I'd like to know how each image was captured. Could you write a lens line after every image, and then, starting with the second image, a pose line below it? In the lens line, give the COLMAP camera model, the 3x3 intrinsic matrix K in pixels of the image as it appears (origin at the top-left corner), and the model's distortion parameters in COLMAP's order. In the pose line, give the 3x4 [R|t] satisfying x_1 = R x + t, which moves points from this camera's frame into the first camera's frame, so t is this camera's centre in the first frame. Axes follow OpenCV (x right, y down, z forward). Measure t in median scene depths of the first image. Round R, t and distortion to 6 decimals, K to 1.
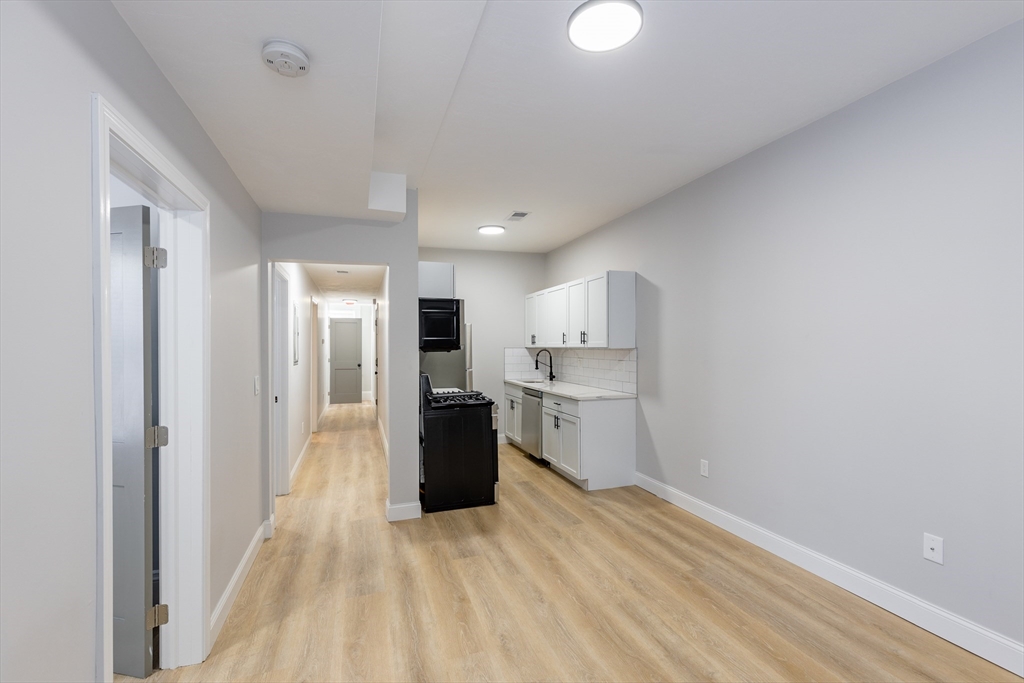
lens RADIAL K [[456.7, 0, 518.3], [0, 456.7, 343.5], [0, 0, 1]] dist [0.003503, -0.001064]
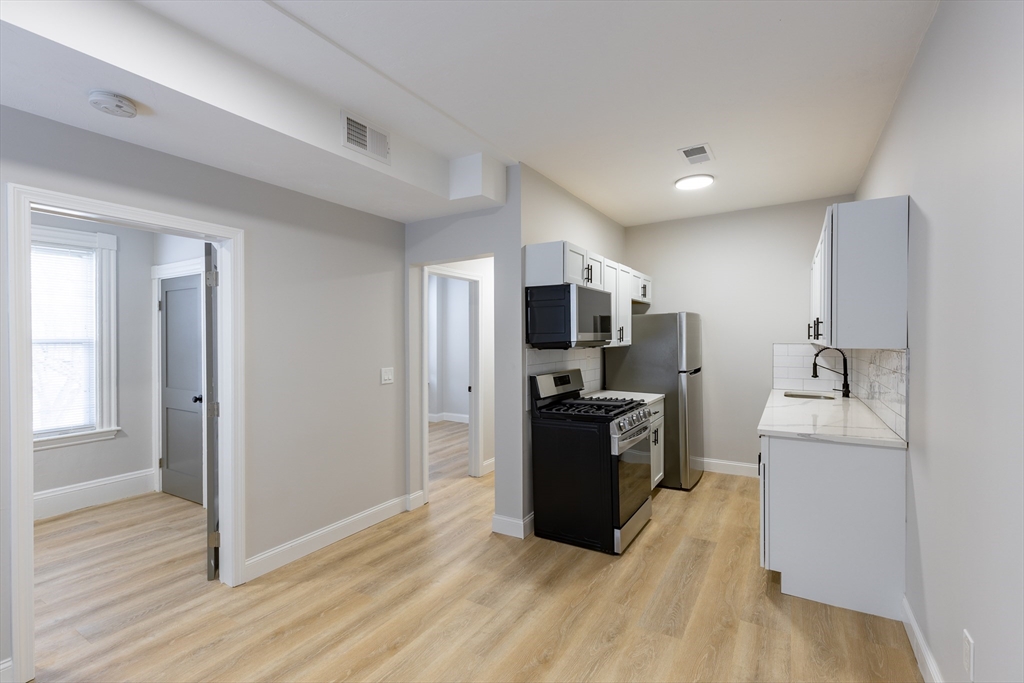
lens RADIAL K [[456.7, 0, 515.6], [0, 456.7, 340.3], [0, 0, 1]] dist [0.003503, -0.001064]
pose [[0.640584, 0.003128, -0.767882, 0.474347], [0.004607, 0.999958, 0.007916, -0.006460], [0.767875, -0.008609, 0.640542, 0.457906]]
